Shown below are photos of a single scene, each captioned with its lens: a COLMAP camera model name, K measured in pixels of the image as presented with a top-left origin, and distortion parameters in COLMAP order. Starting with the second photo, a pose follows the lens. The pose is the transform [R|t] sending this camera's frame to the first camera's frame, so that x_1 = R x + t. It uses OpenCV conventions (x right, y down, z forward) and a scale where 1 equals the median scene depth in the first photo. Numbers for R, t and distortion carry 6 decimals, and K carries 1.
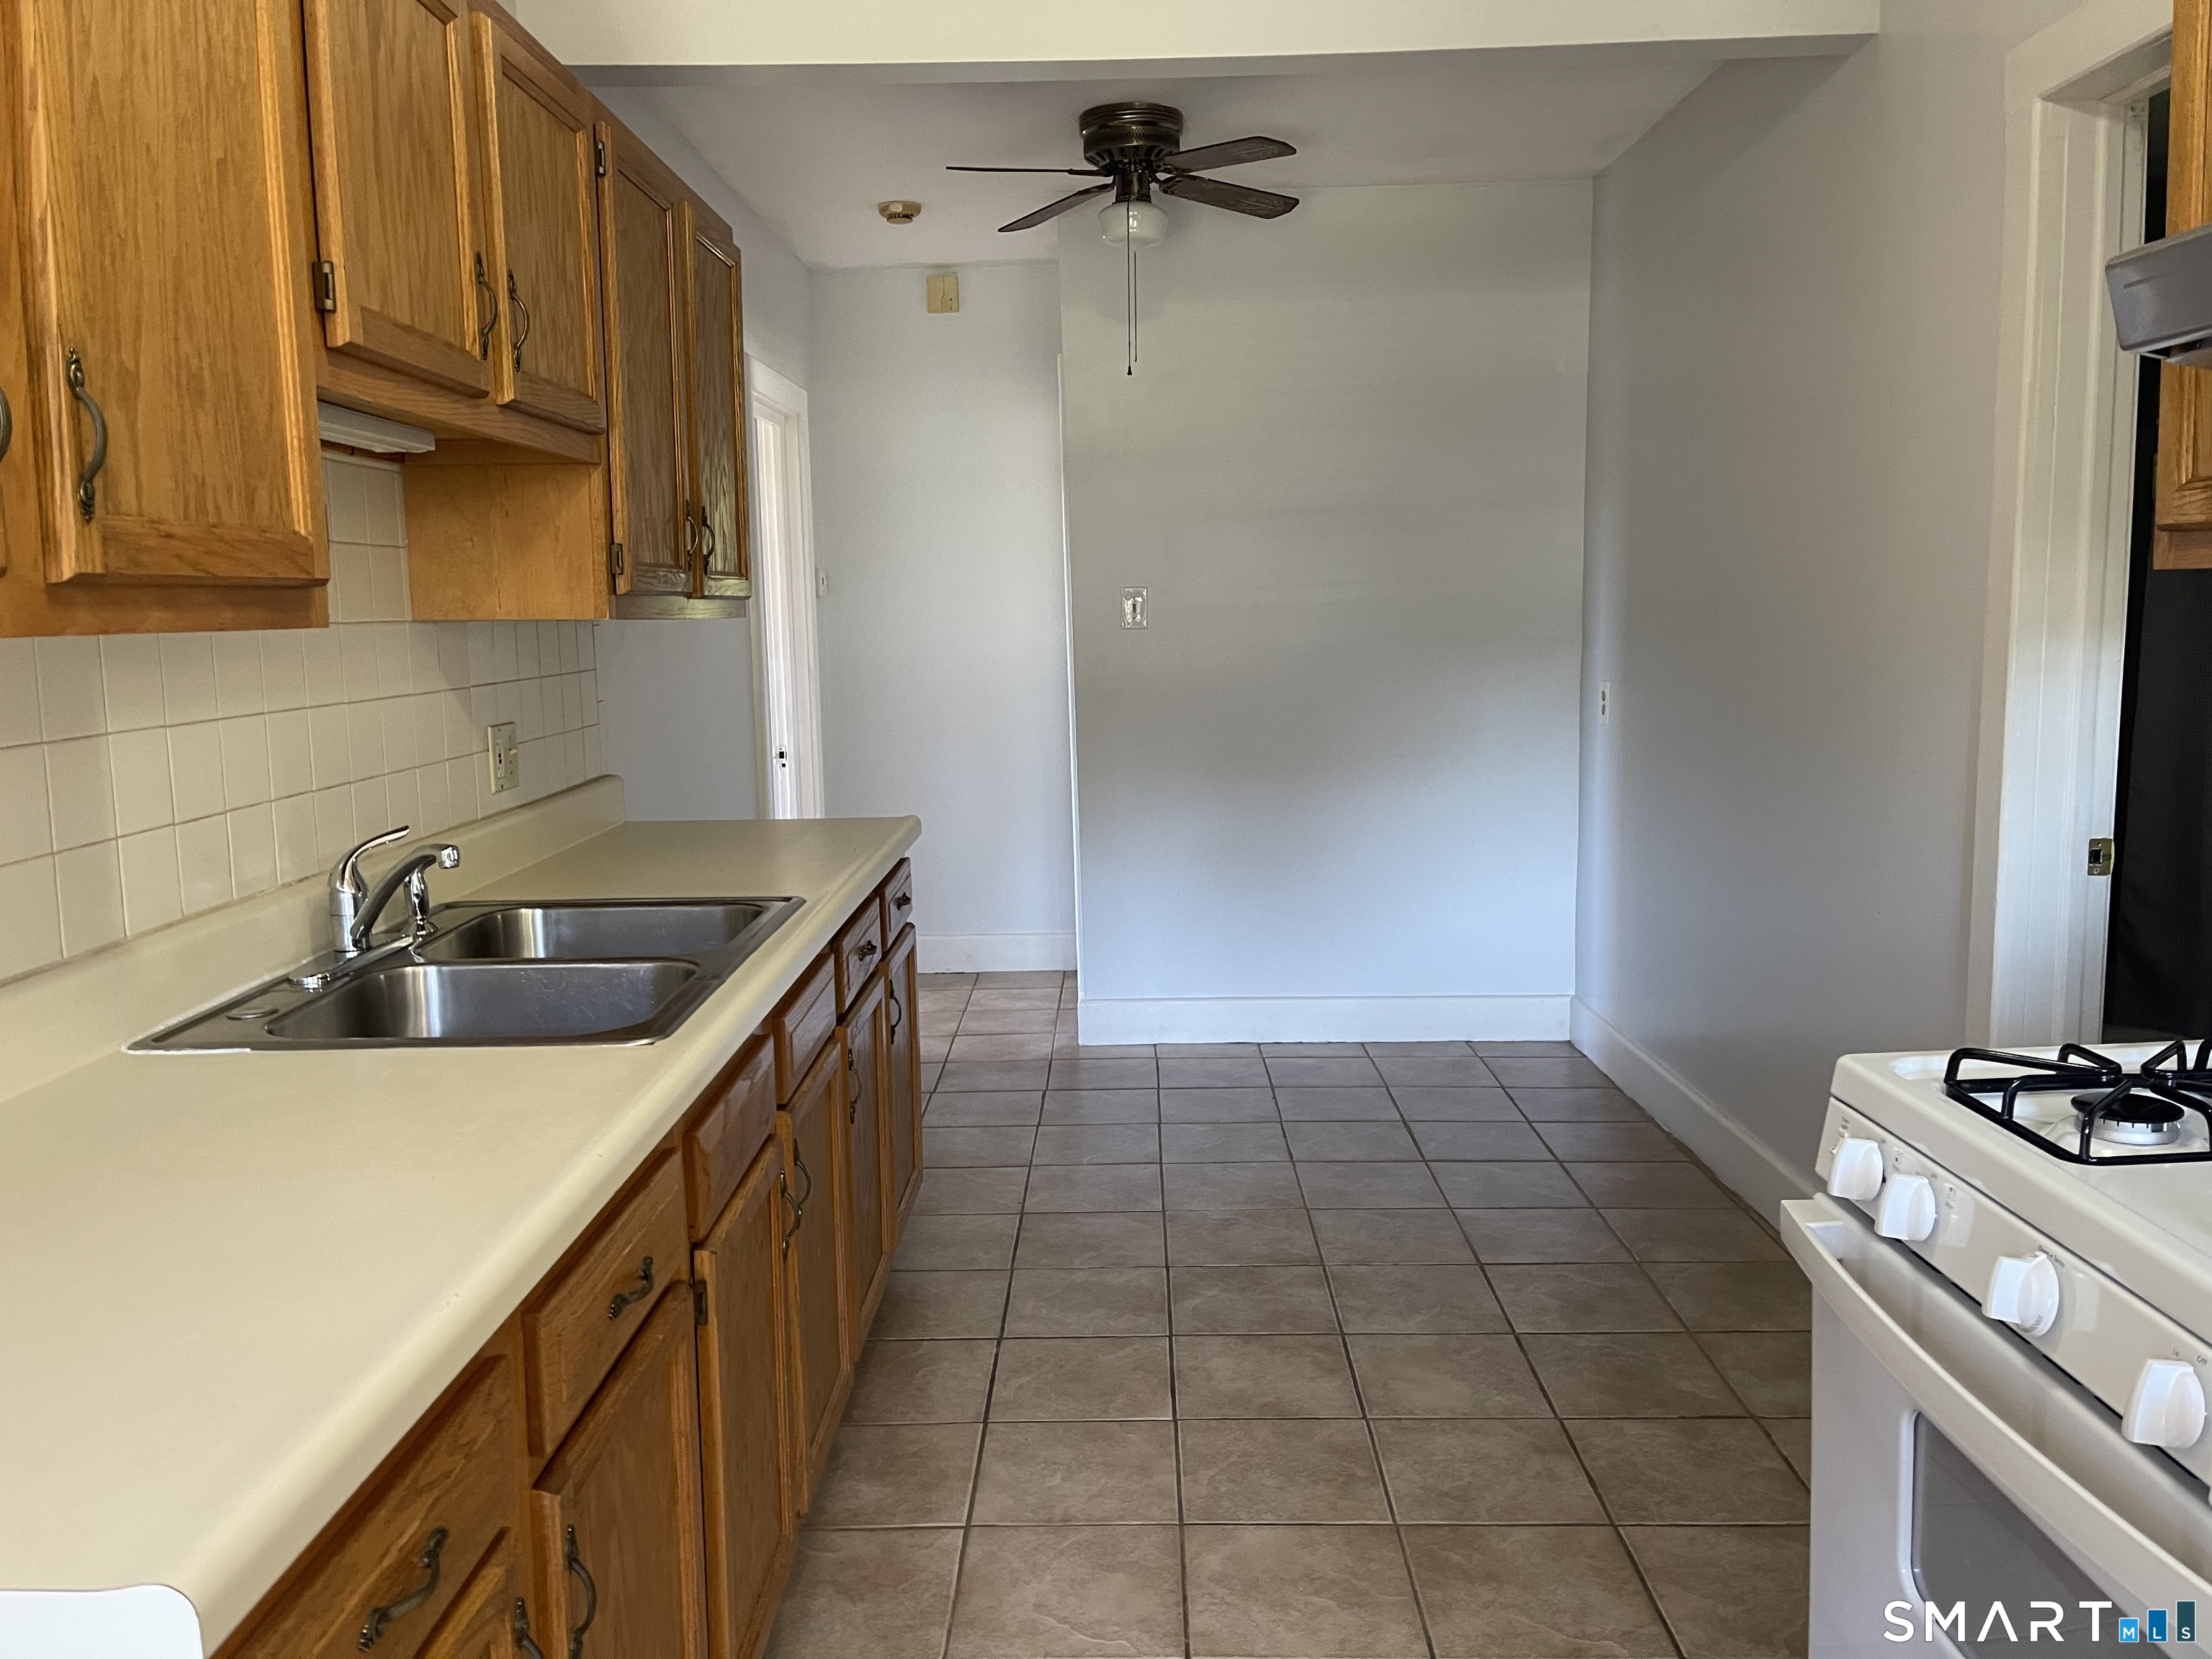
lens RADIAL K [[1679.5, 0, 1096.9], [0, 1679.5, 823.4], [0, 0, 1]] dist [0.016633, -0.010299]
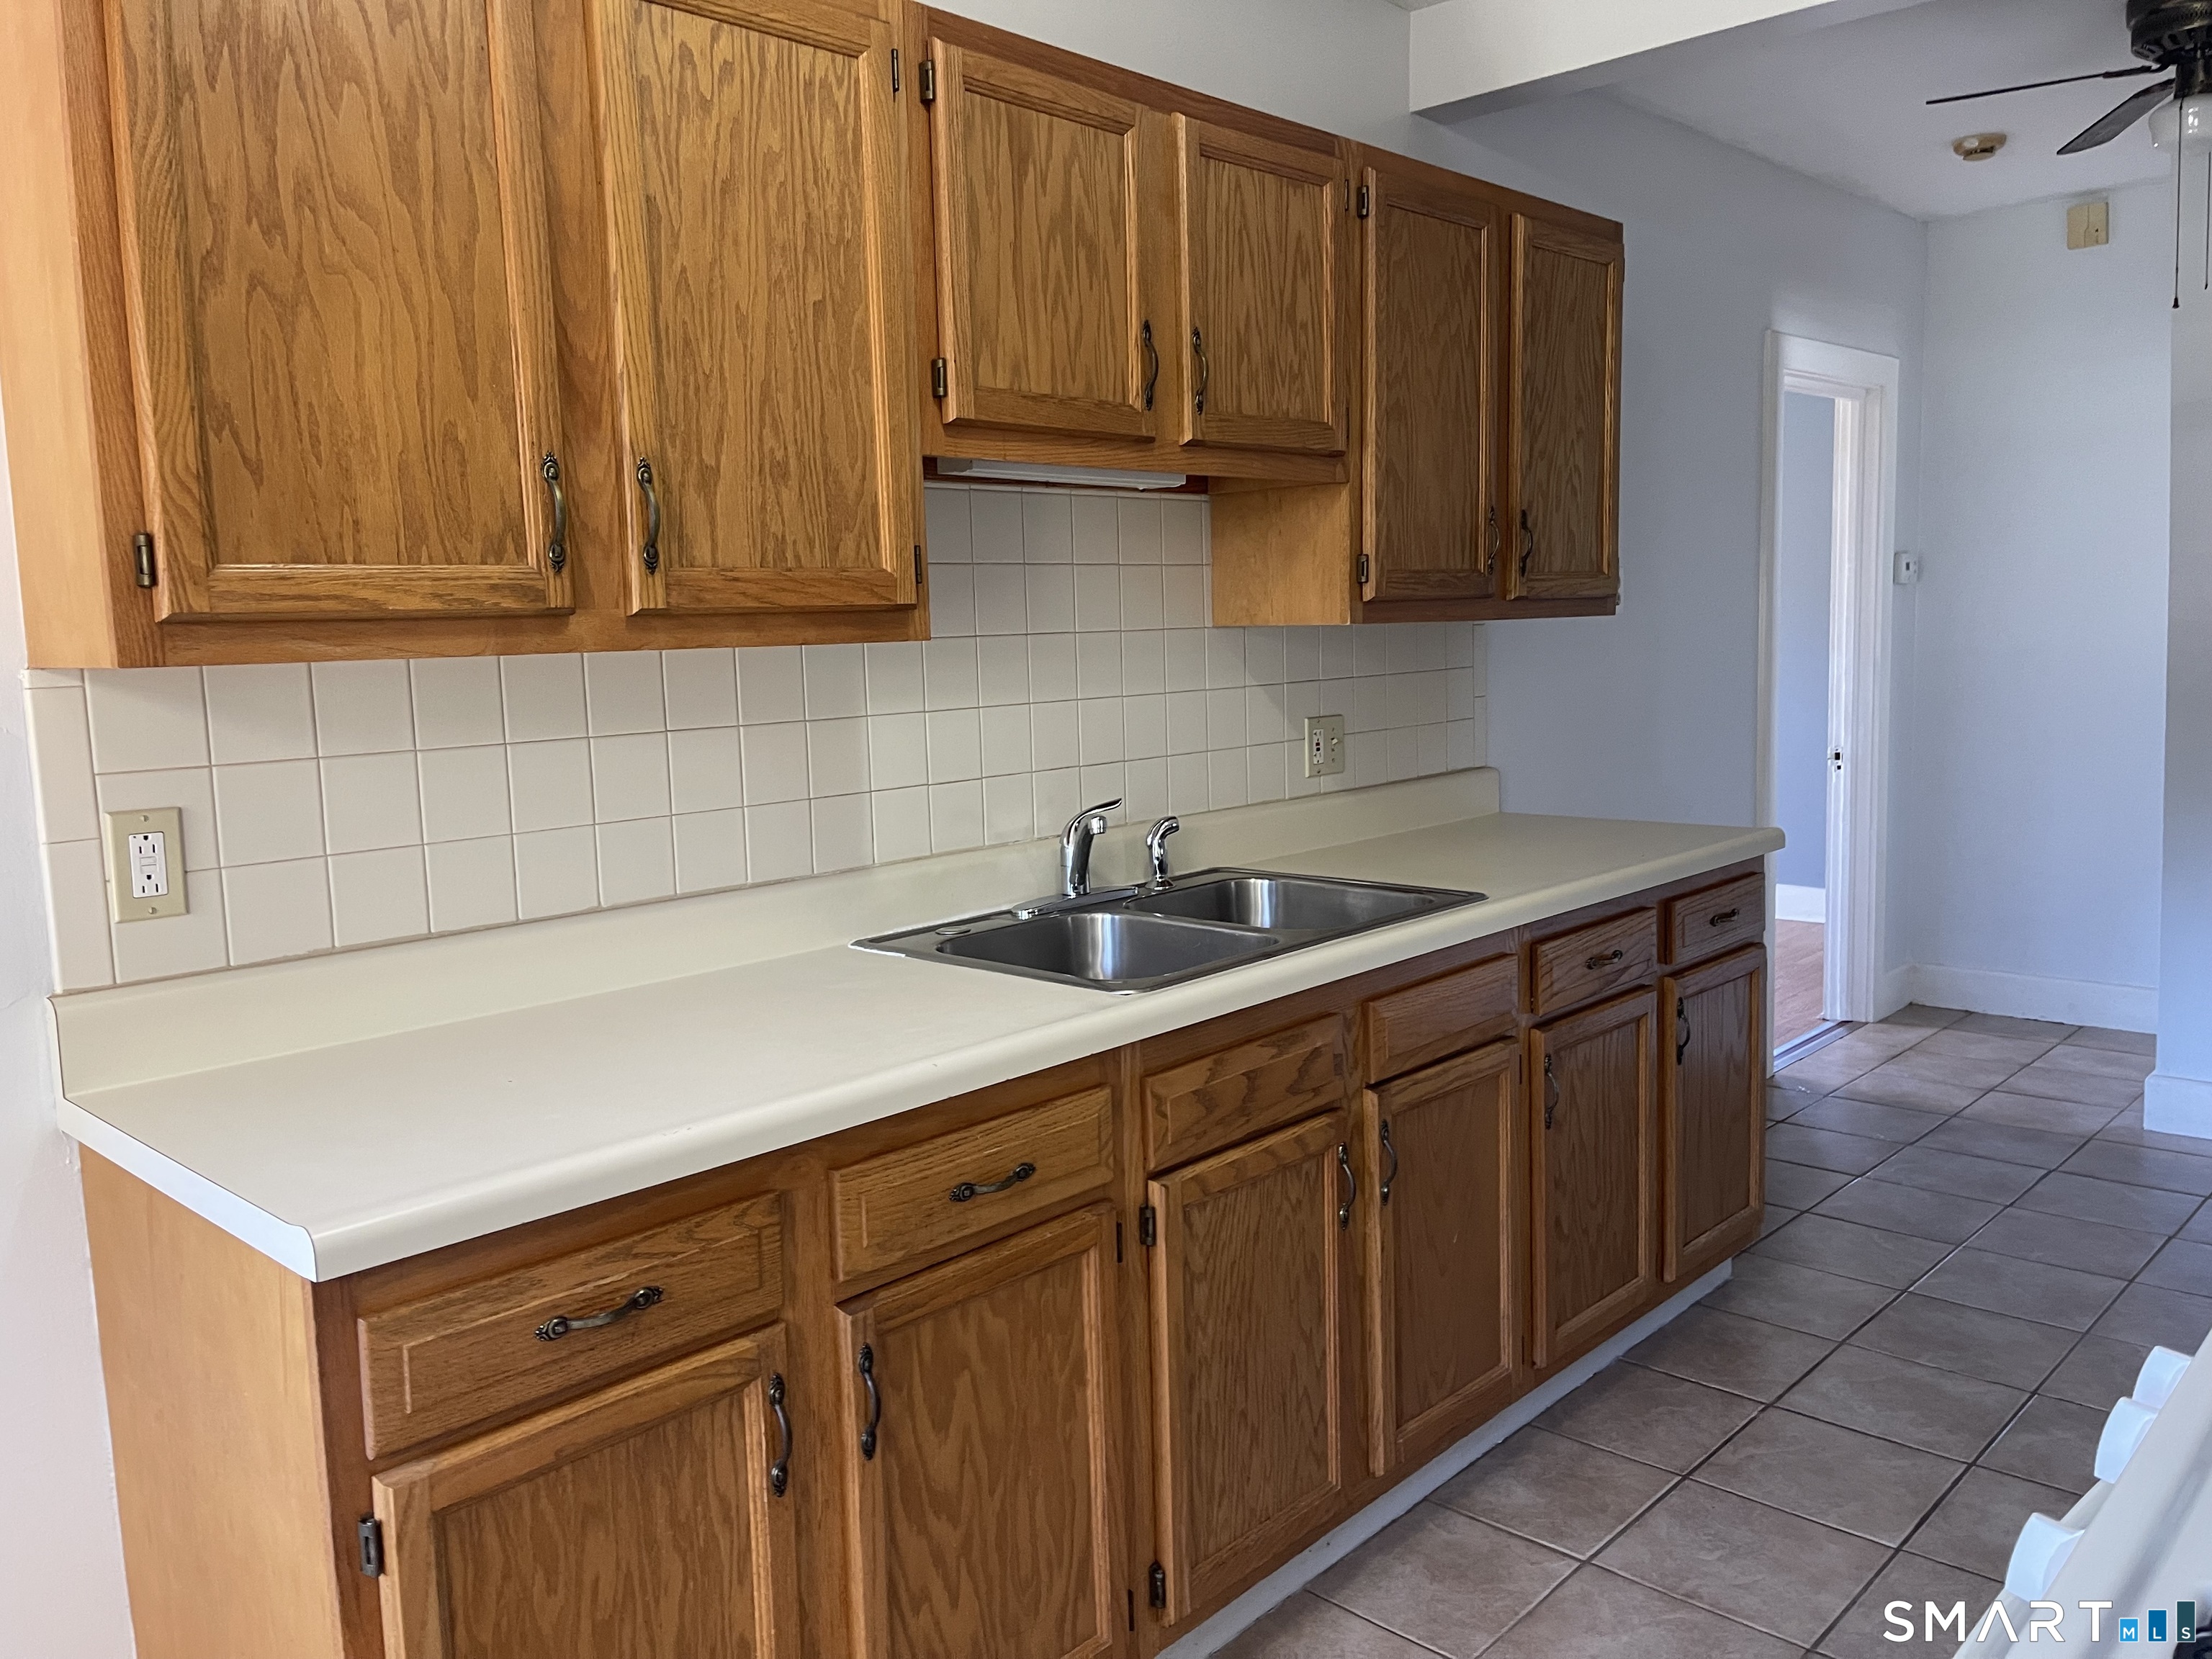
lens RADIAL K [[1684.6, 0, 1106.0], [0, 1684.6, 829.5], [0, 0, 1]] dist [0.056915, -0.062629]
pose [[0.735473, 0.080878, -0.672709, 0.474547], [-0.072990, 0.996530, 0.040009, -0.028663], [0.673611, 0.019676, 0.738825, 0.114547]]
